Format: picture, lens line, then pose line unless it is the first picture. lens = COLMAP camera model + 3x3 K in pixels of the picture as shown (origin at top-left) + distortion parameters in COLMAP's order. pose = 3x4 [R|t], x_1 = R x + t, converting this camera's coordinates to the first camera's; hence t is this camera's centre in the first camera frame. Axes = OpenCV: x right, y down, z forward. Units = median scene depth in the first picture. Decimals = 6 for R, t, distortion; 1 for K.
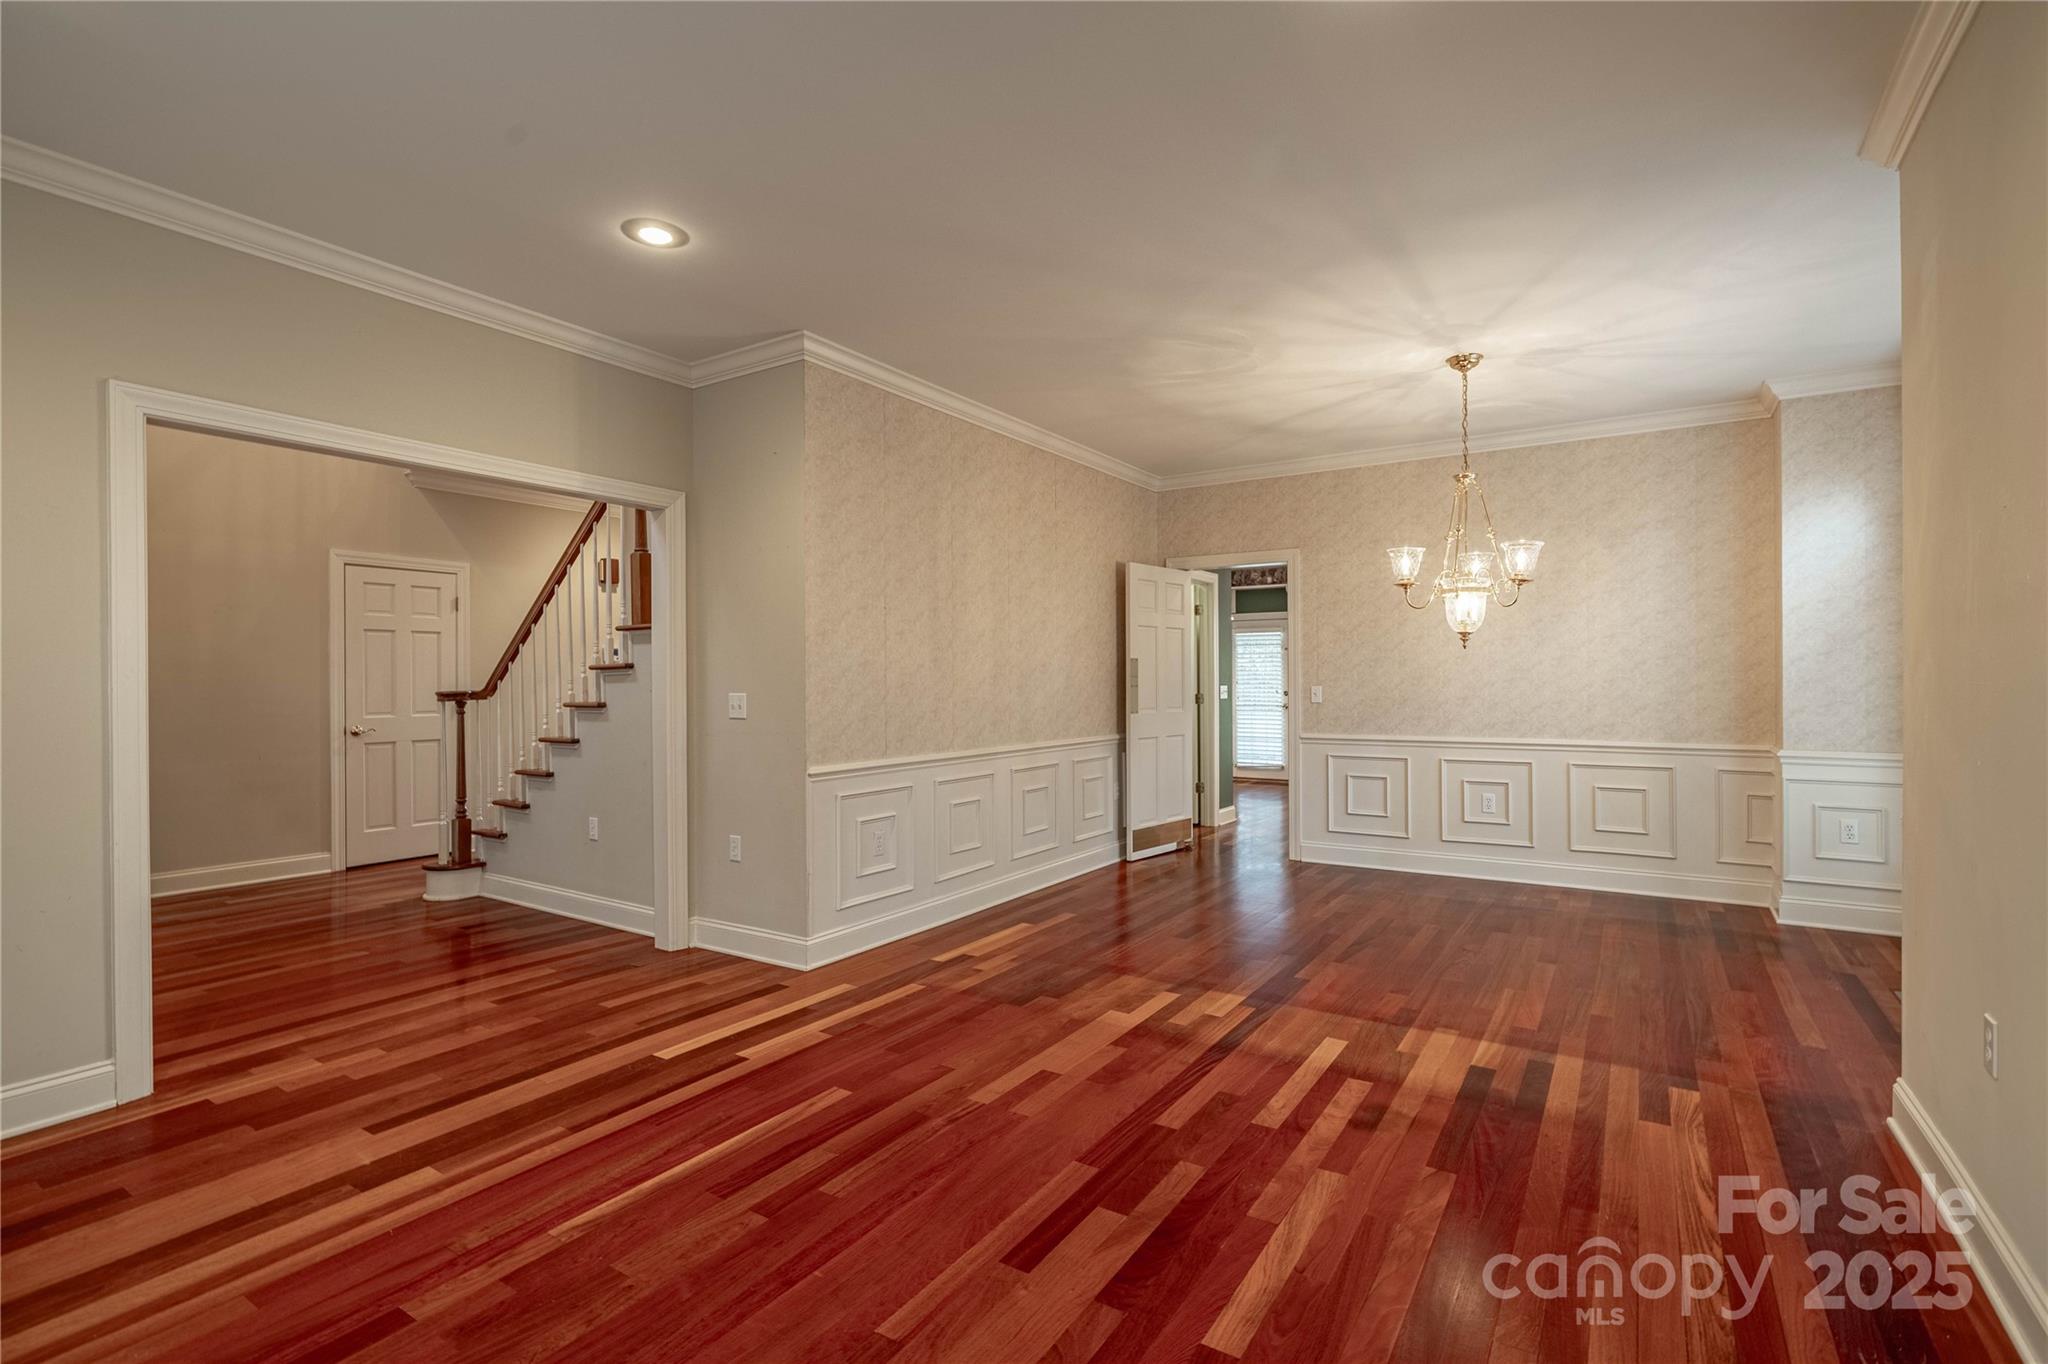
lens RADIAL K [[937.8, 0, 1025.2], [0, 937.8, 682.4], [0, 0, 1]] dist [-0.000711, -0.000086]
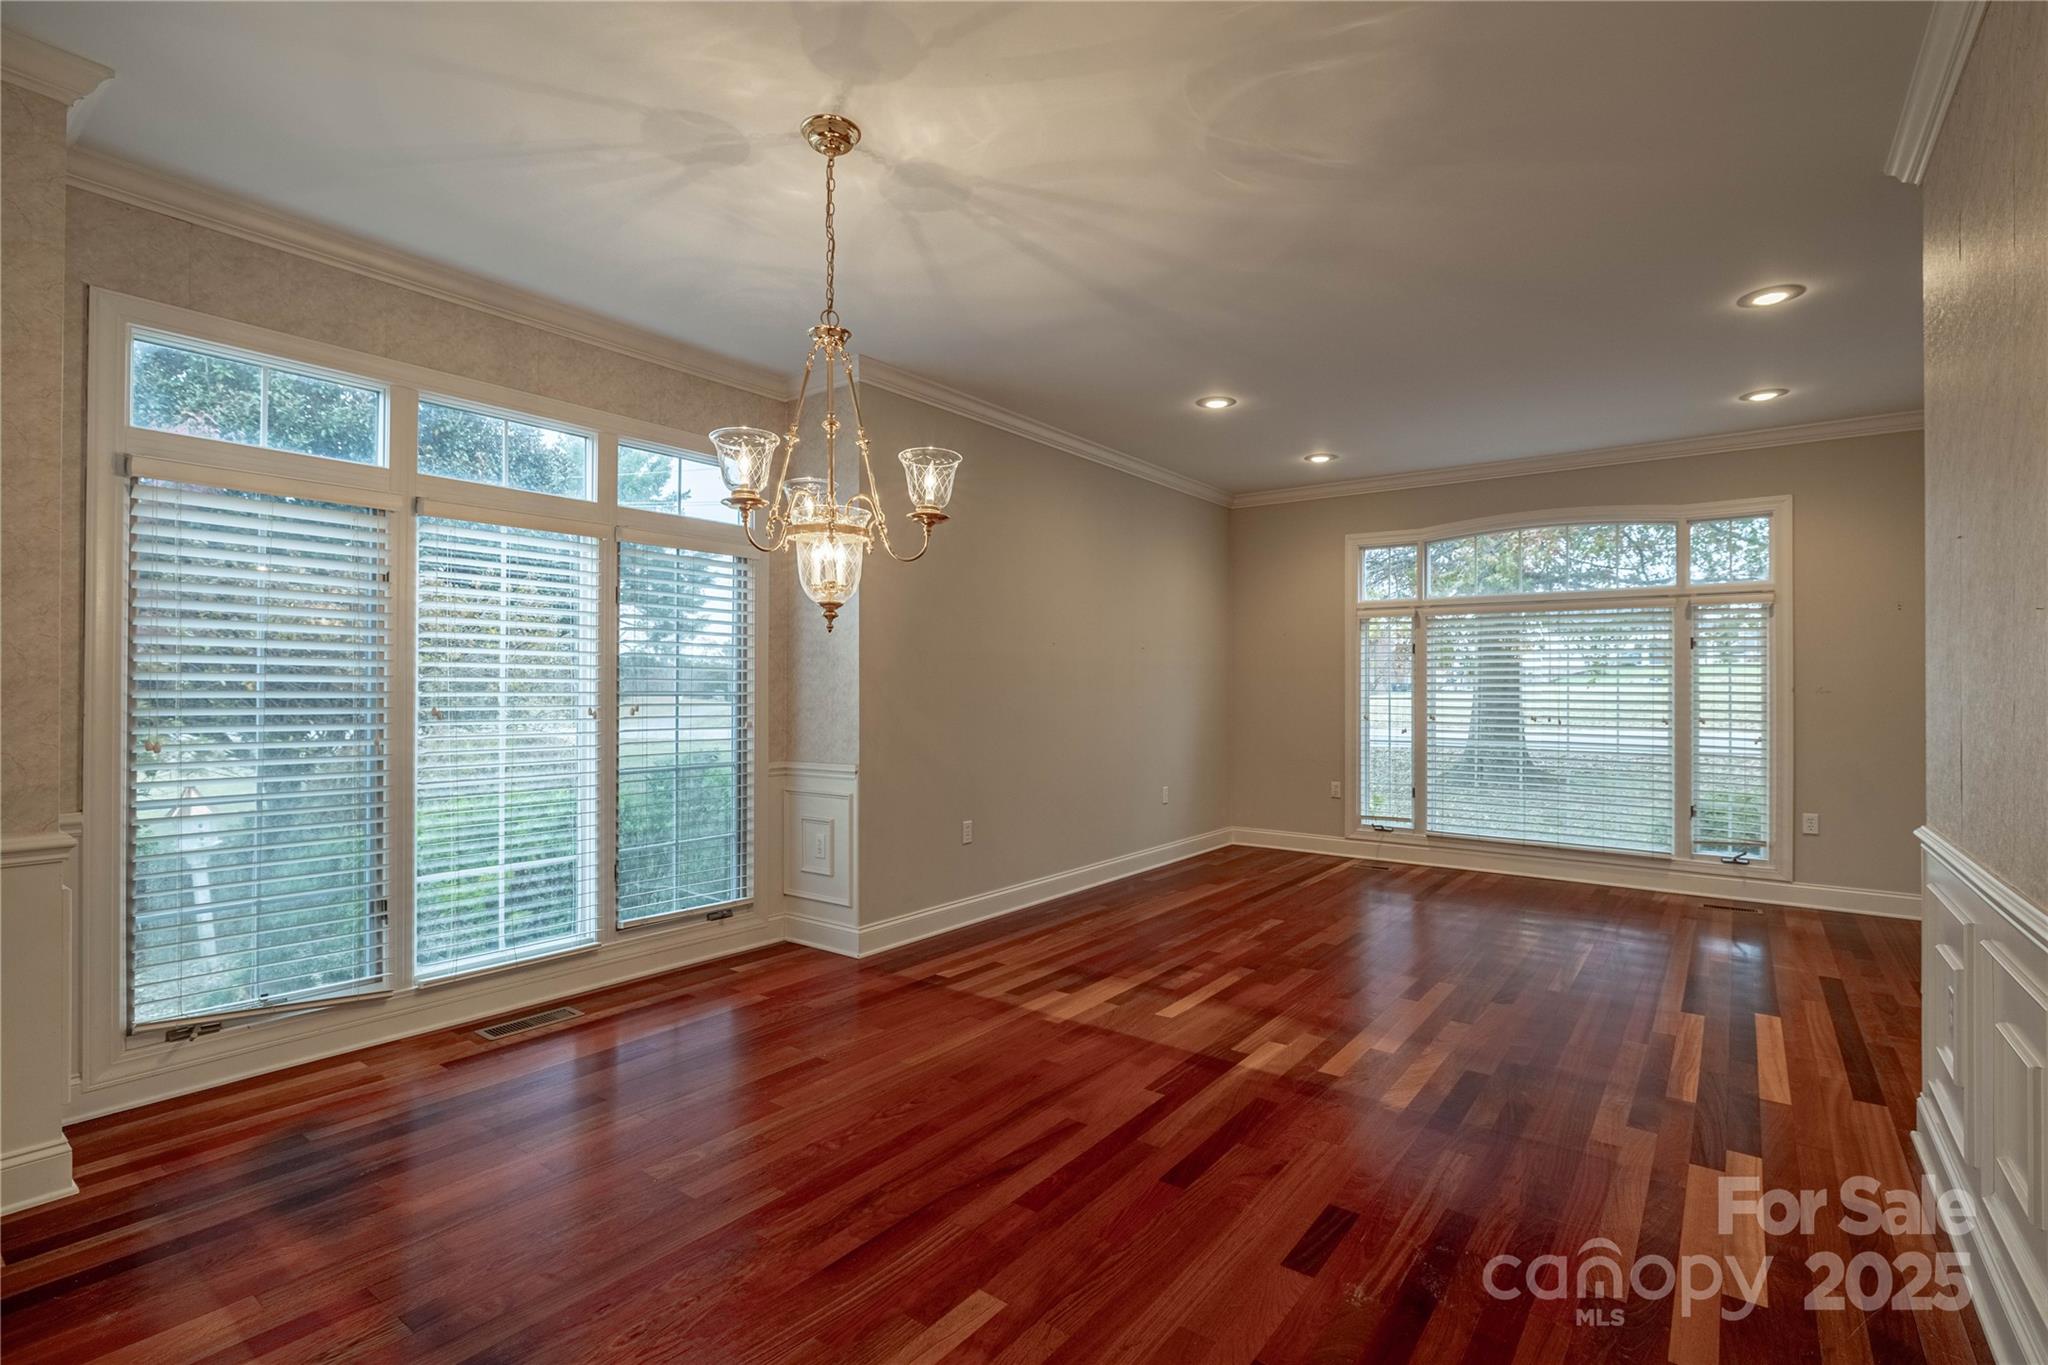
lens RADIAL K [[937.8, 0, 1023.3], [0, 937.8, 681.3], [0, 0, 1]] dist [-0.000711, -0.000086]
pose [[-0.997133, 0.001342, 0.075653, 0.402901], [0.000984, 0.999988, -0.004759, -0.004932], [-0.075659, -0.004671, -0.997123, 2.056429]]
